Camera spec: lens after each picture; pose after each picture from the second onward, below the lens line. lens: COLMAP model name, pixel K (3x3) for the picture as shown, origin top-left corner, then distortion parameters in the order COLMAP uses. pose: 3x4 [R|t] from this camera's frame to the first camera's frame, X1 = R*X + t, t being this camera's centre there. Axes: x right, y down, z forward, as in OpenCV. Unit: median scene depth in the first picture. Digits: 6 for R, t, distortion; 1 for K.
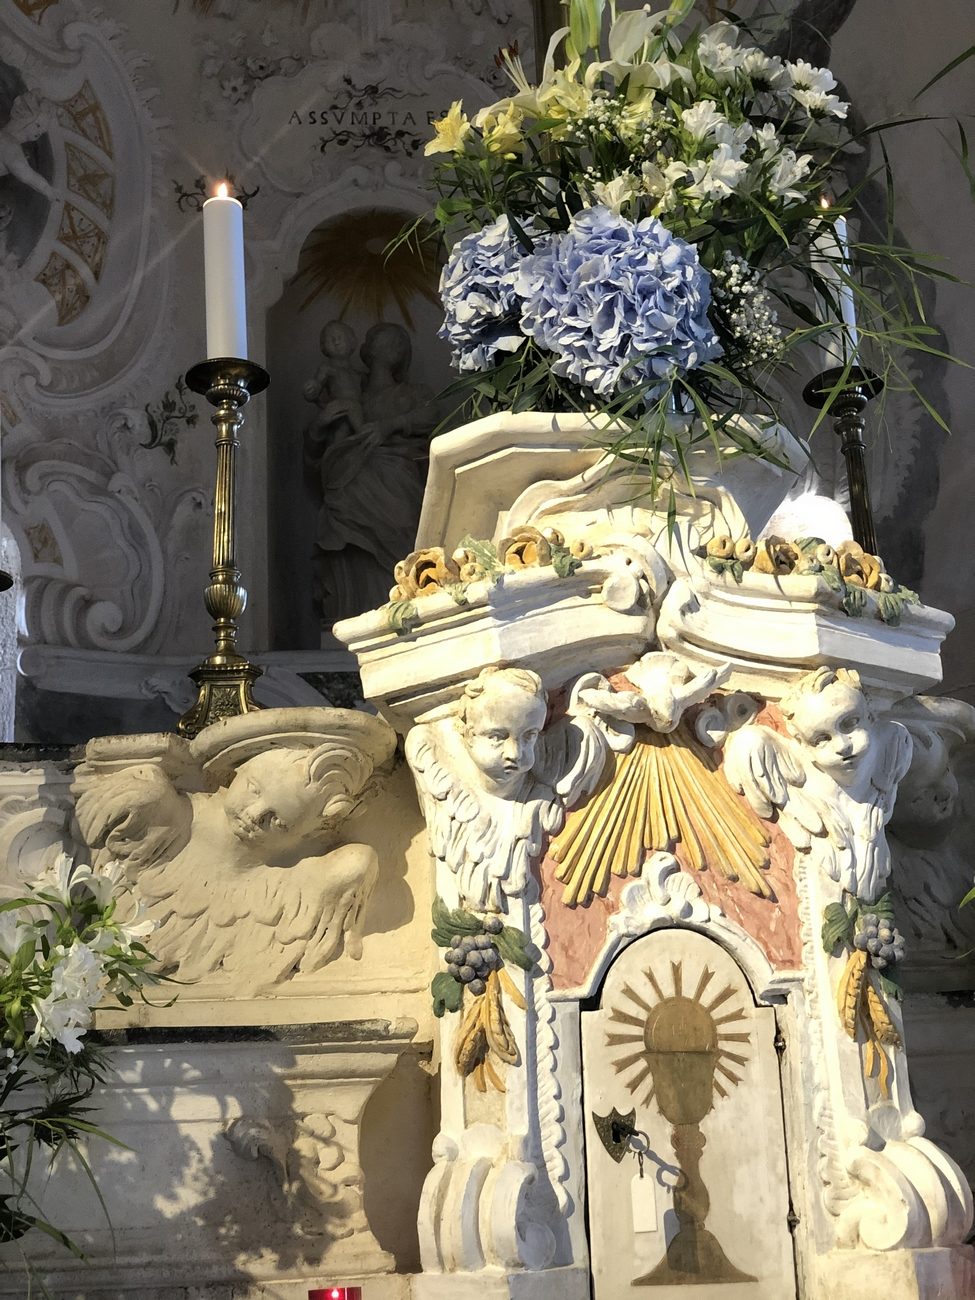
lens RADIAL K [[1948.0, 0, 487.5], [0, 1948.0, 650.0], [0, 0, 1]] dist [0.111209, -0.434563]
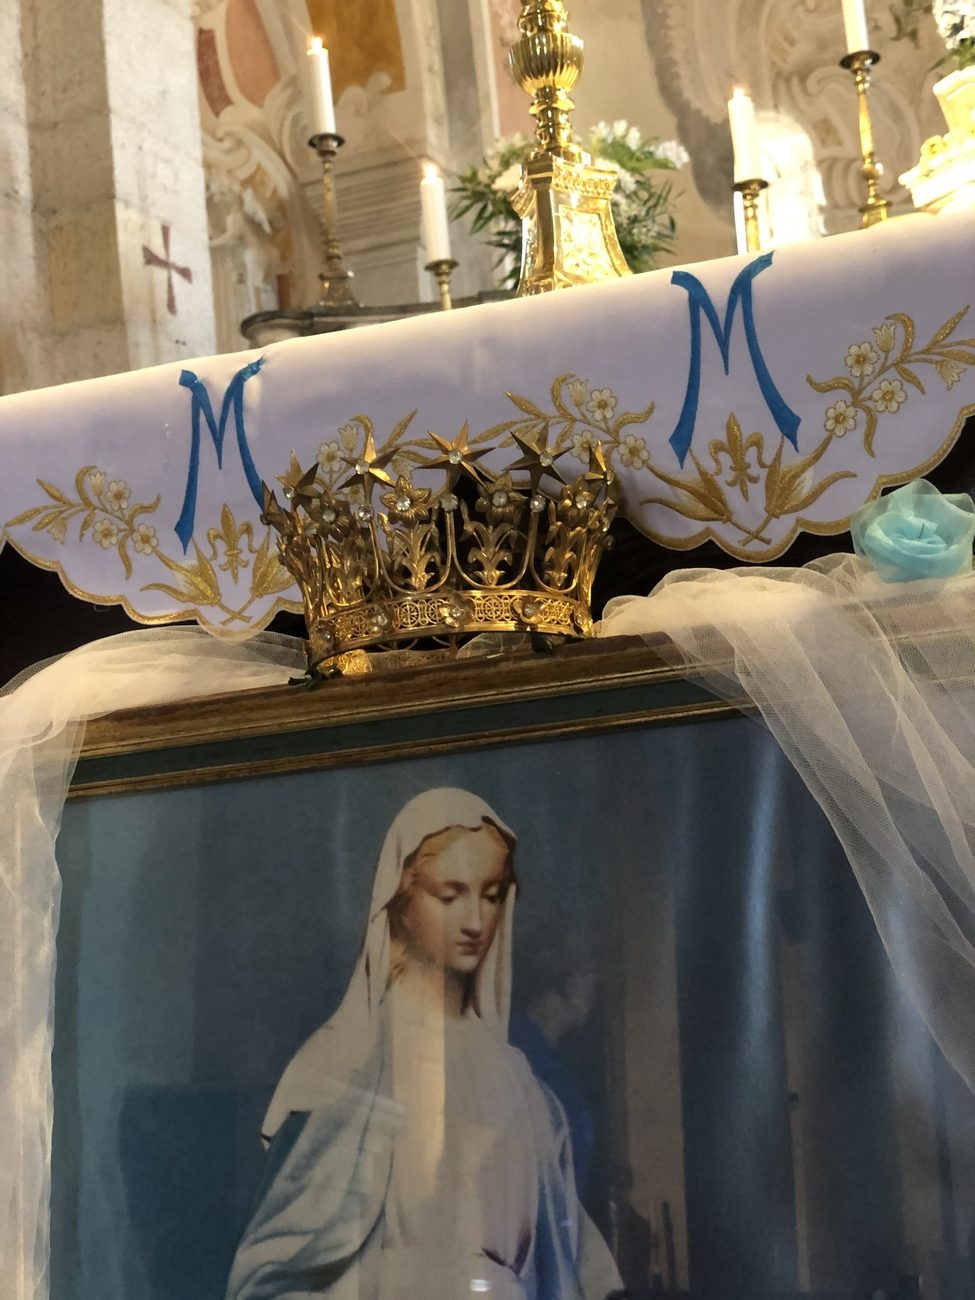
lens RADIAL K [[1975.1, 0, 507.1], [0, 1975.1, 650.2], [0, 0, 1]] dist [0.001558, -0.057586]
pose [[0.902150, -0.085501, -0.422866, 0.453403], [0.175967, 0.967852, 0.179717, 0.027049], [0.393906, -0.236542, 0.888193, -1.433527]]
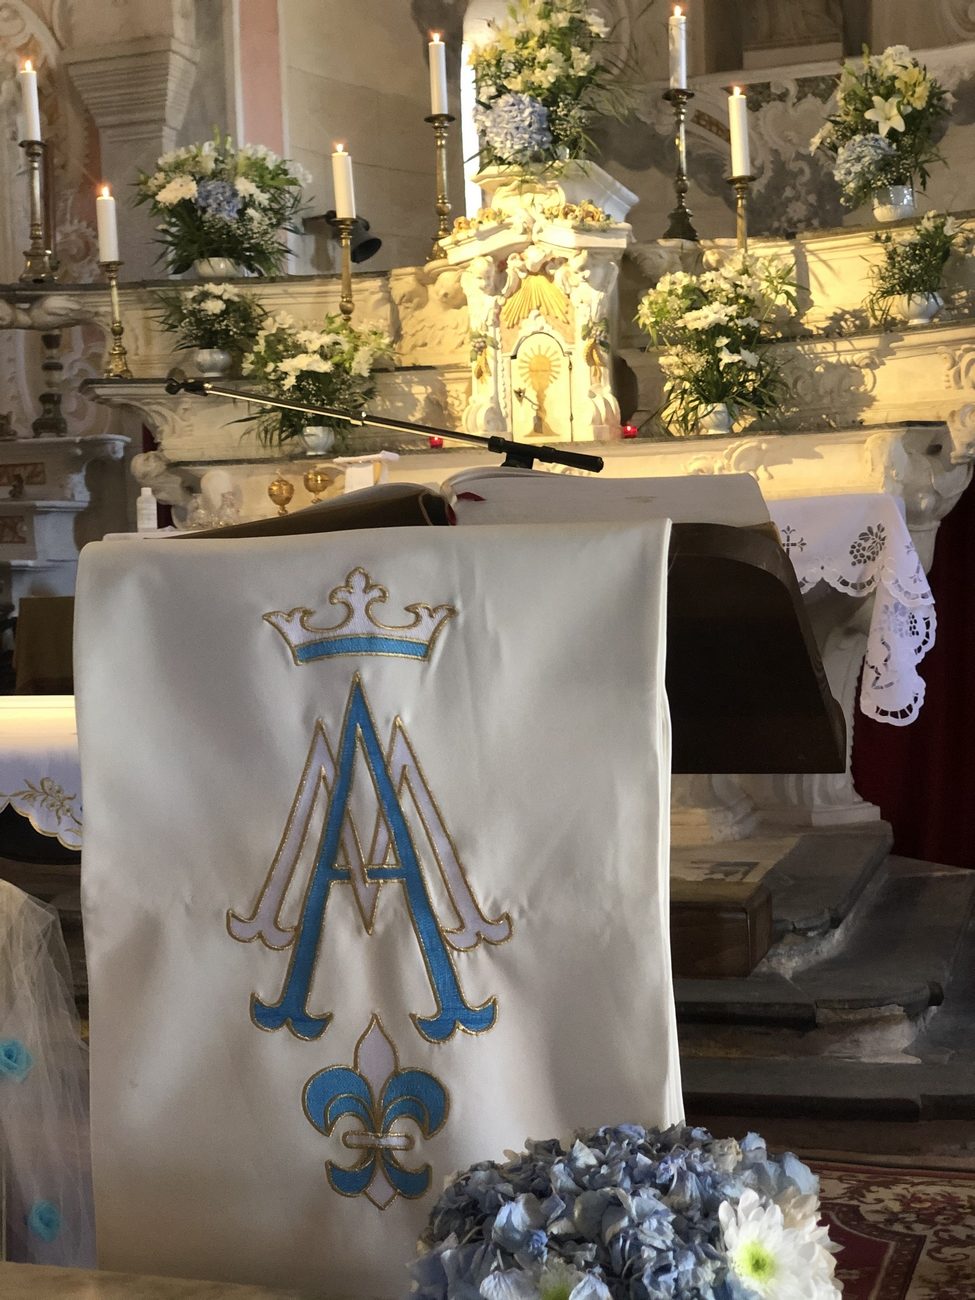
lens RADIAL K [[1946.0, 0, 488.3], [0, 1946.0, 664.5], [0, 0, 1]] dist [0.166962, -0.706950]
pose [[0.928372, 0.030089, -0.370433, 1.217639], [0.109306, 0.930529, 0.349525, -0.484712], [0.355215, -0.364979, 0.860588, -2.007462]]
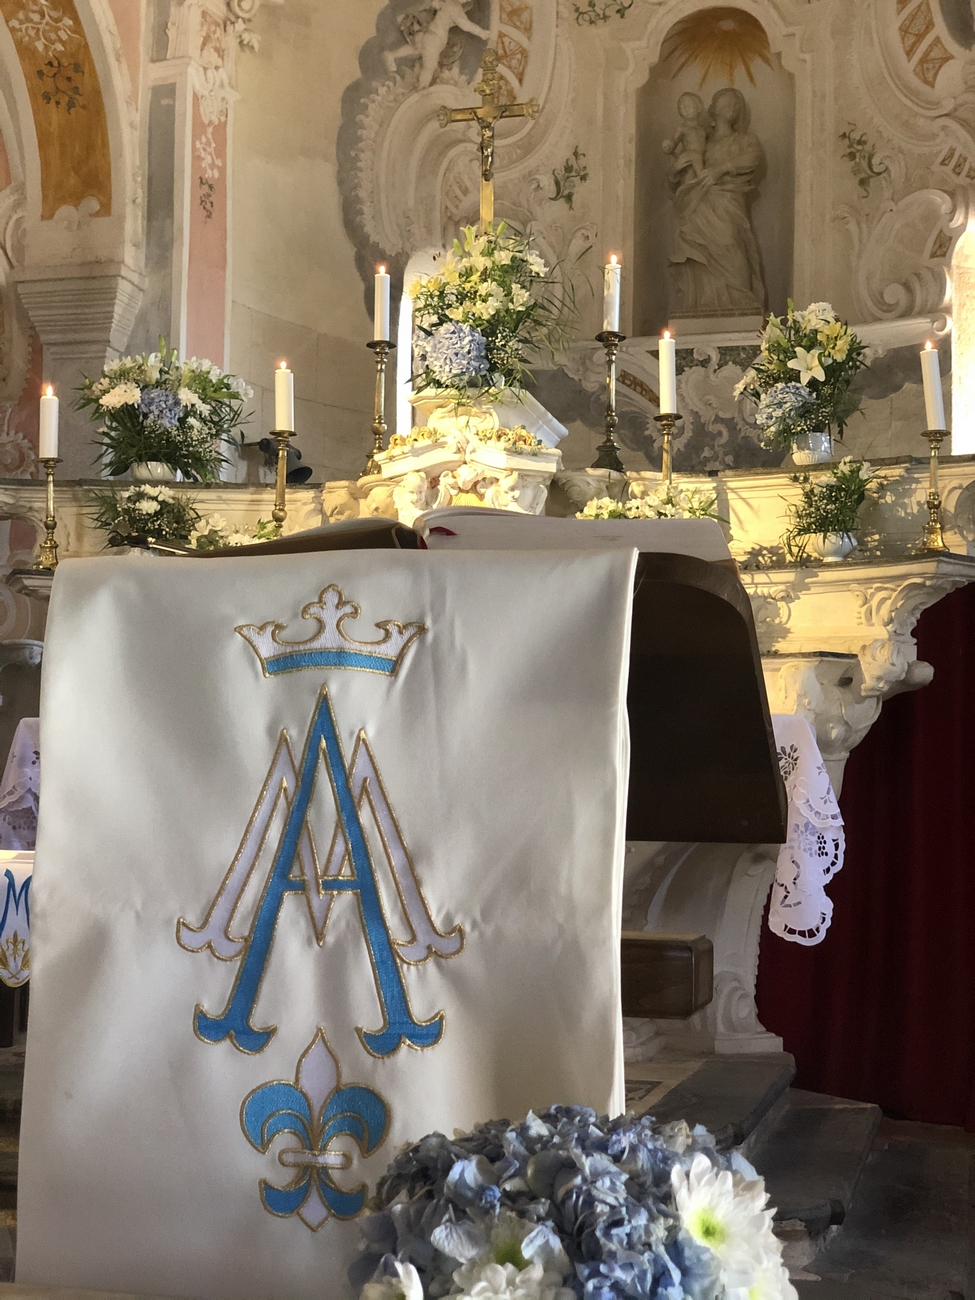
lens RADIAL K [[1948.0, 0, 487.5], [0, 1948.0, 650.0], [0, 0, 1]] dist [0.111209, -0.434563]
pose [[0.943782, 0.033398, -0.328878, 1.206668], [0.042297, 0.974505, 0.220343, -0.415027], [0.327853, -0.221866, 0.918307, -2.054068]]
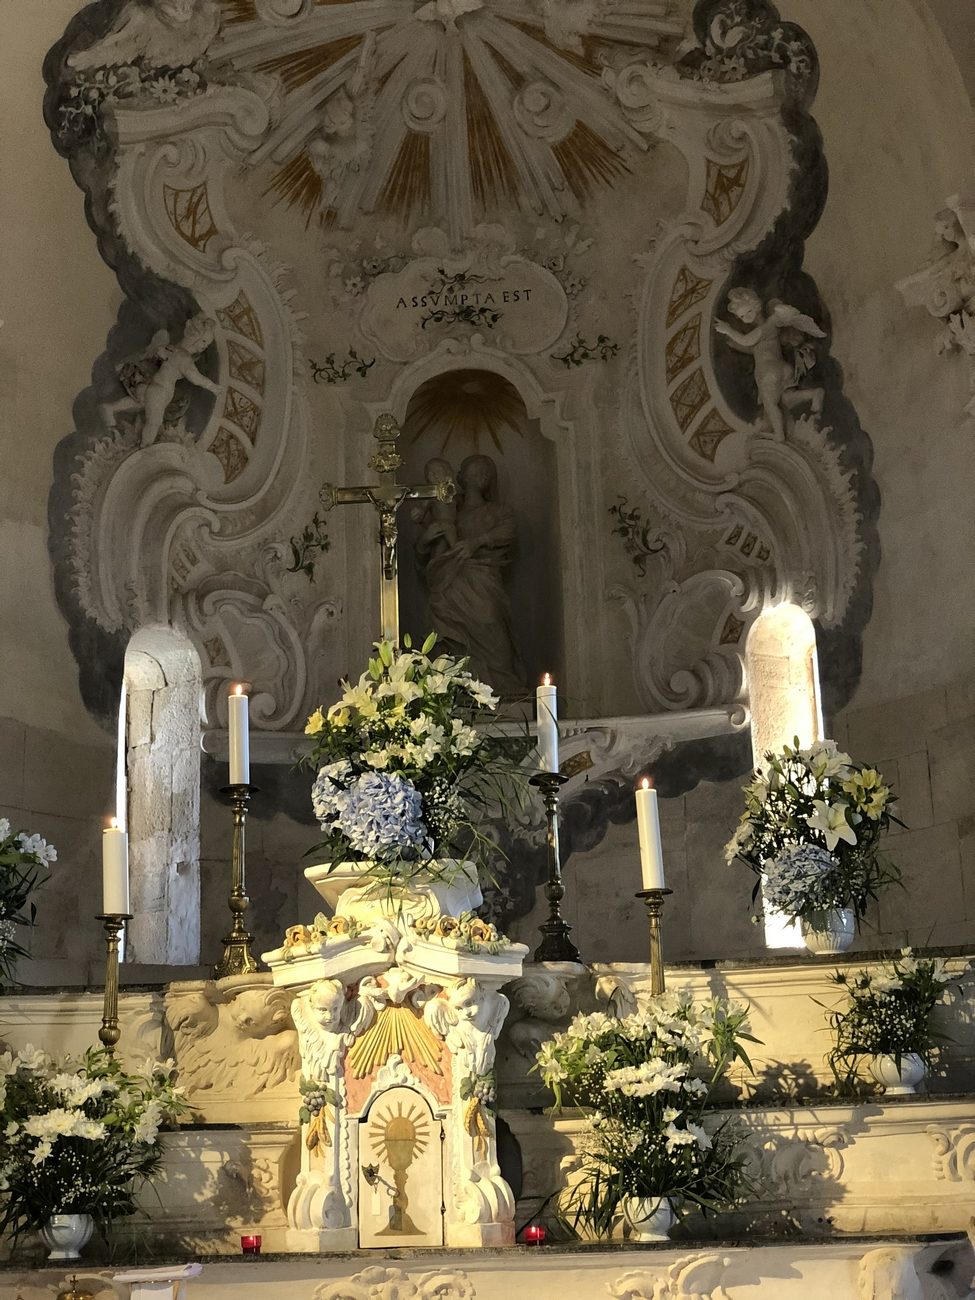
lens RADIAL K [[1948.0, 0, 487.5], [0, 1948.0, 650.0], [0, 0, 1]] dist [0.111209, -0.434563]
pose [[0.992728, -0.017688, -0.119072, 0.484565], [0.024733, 0.998013, 0.057951, -0.515515], [0.117810, -0.060475, 0.991193, -1.298526]]
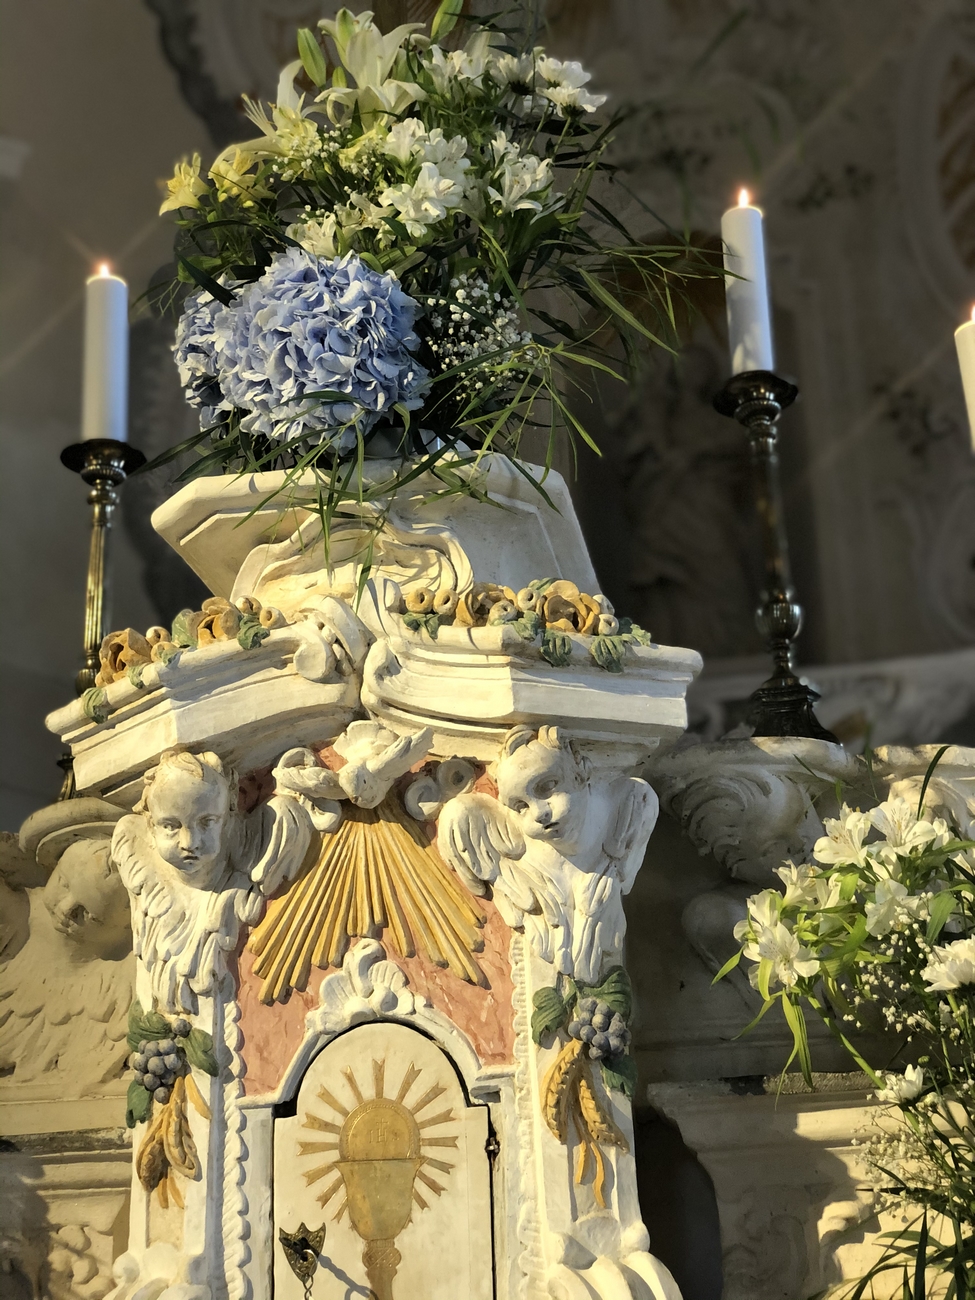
lens RADIAL K [[1948.0, 0, 487.5], [0, 1948.0, 650.0], [0, 0, 1]] dist [0.111209, -0.434563]
pose [[0.964507, -0.081363, -0.251210, 0.379305], [0.078276, 0.996683, -0.022271, -0.007076], [0.252189, 0.001817, 0.967676, 0.121951]]
